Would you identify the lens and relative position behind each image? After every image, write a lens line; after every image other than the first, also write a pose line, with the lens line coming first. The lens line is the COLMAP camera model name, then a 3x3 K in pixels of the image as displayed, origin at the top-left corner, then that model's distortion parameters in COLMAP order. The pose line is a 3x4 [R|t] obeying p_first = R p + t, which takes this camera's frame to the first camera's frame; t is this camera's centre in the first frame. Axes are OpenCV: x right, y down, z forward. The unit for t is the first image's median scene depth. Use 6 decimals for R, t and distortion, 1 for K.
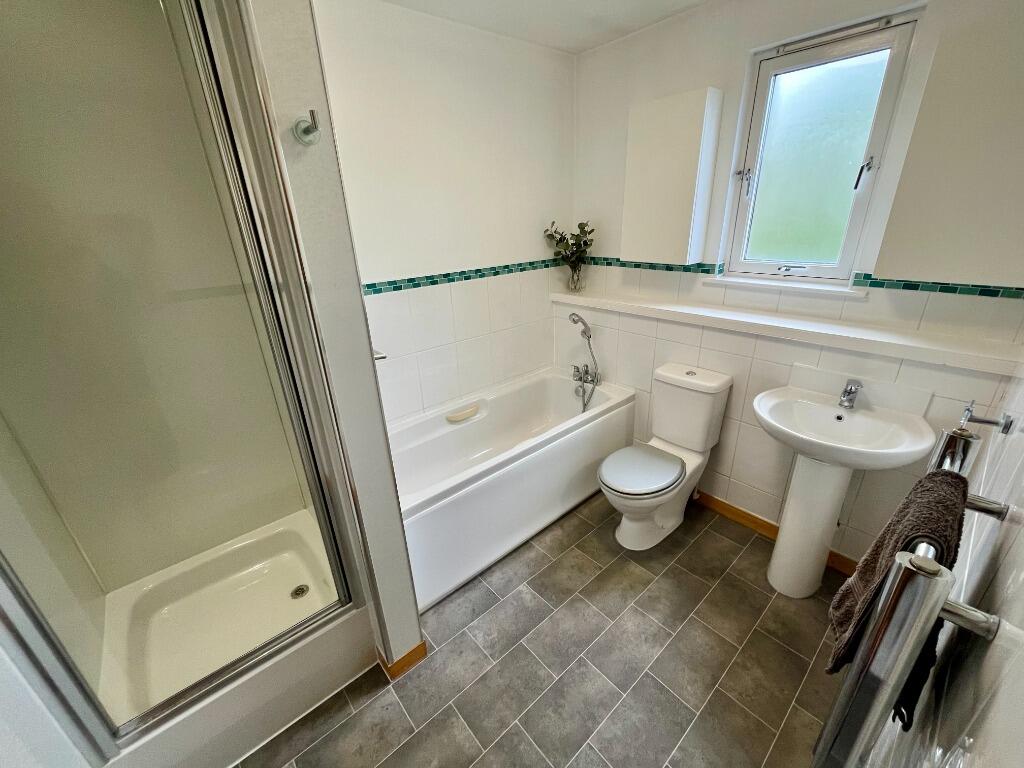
lens RADIAL K [[415.4, 0, 512.1], [0, 415.4, 384.9], [0, 0, 1]] dist [-0.003906, 0.000389]
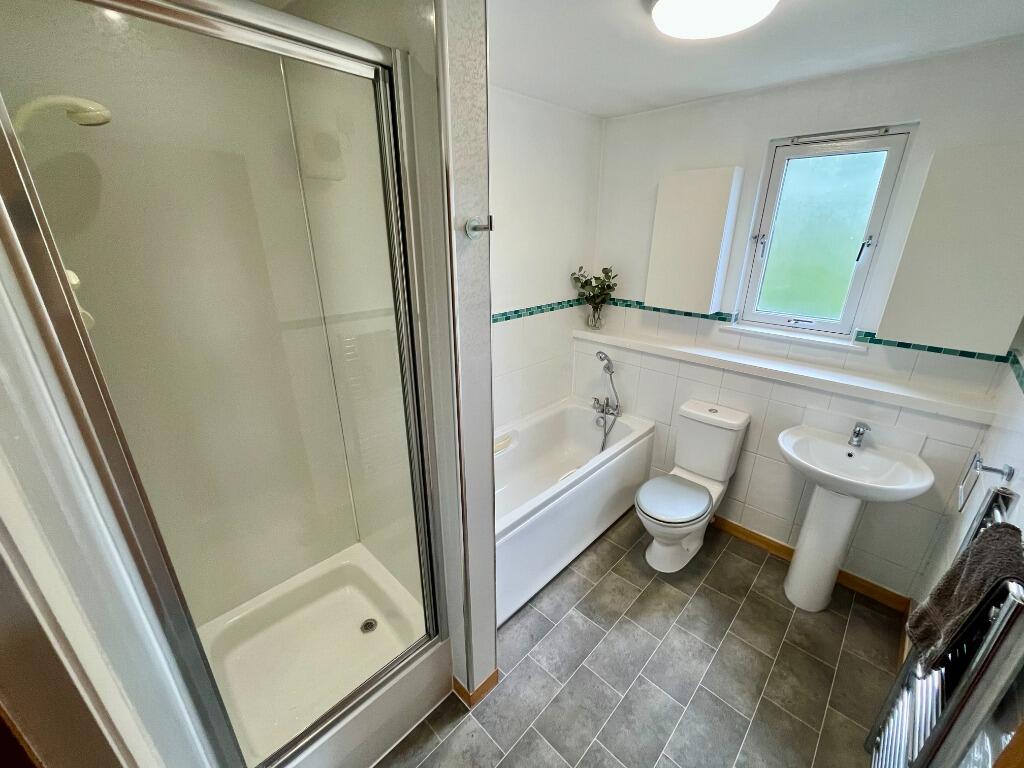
lens RADIAL K [[415.4, 0, 513.6], [0, 415.4, 385.2], [0, 0, 1]] dist [-0.003906, 0.000389]
pose [[0.995544, 0.009635, 0.093810, -0.250121], [-0.006819, 0.999518, -0.030298, -0.070107], [-0.094056, 0.029523, 0.995129, -0.077307]]
